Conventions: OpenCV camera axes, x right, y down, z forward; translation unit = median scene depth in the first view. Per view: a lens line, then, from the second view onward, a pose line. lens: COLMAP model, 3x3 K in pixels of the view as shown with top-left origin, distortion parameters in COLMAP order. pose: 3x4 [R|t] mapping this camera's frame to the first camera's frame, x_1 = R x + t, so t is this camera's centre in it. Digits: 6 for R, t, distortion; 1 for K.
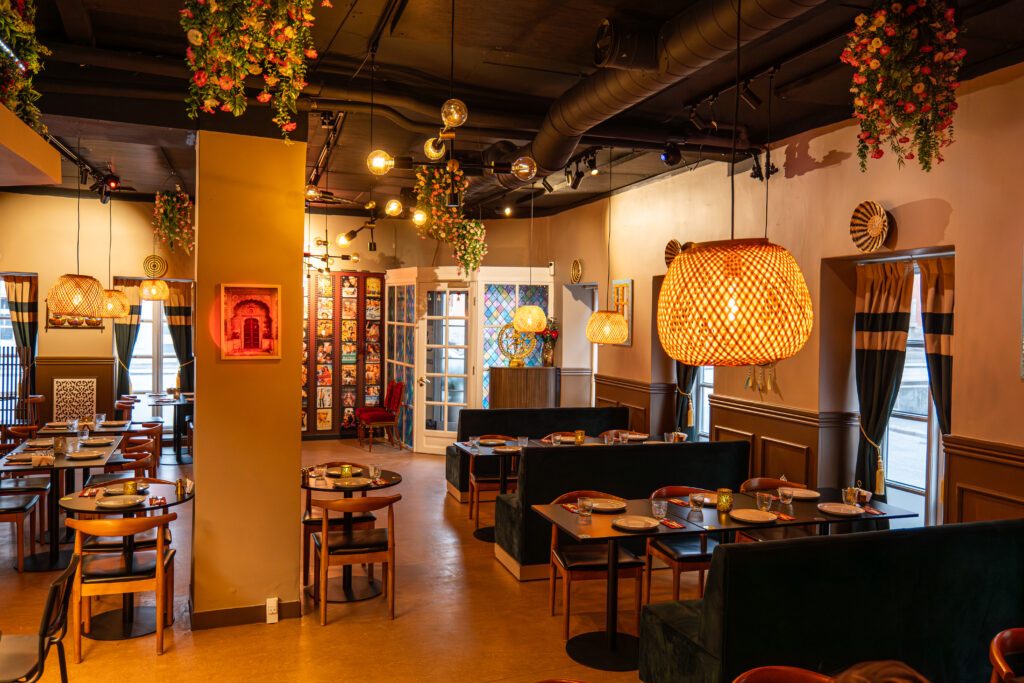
lens RADIAL K [[746.9, 0, 512.0], [0, 746.9, 341.5], [0, 0, 1]] dist [-0.006299, -0.000969]
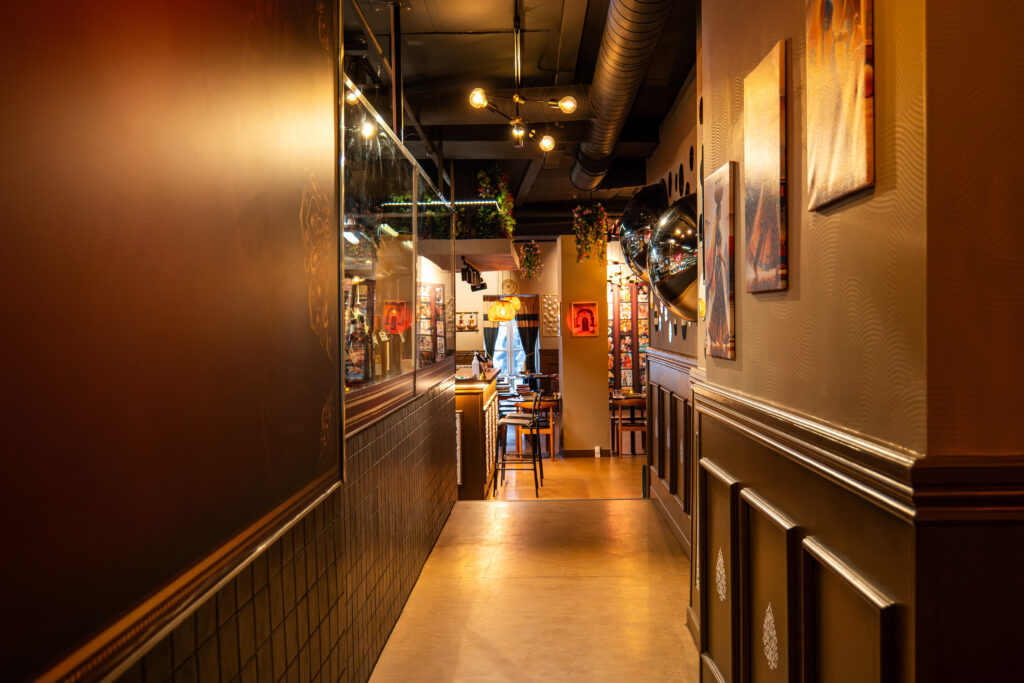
lens RADIAL K [[1020.7, 0, 512.0], [0, 1020.7, 341.5], [0, 0, 1]] dist [0.005266, 0.000254]
pose [[0.930905, -0.030090, -0.364020, 0.229739], [0.026053, 0.999533, -0.015996, 0.034734], [0.364331, 0.005407, 0.931254, -0.794160]]
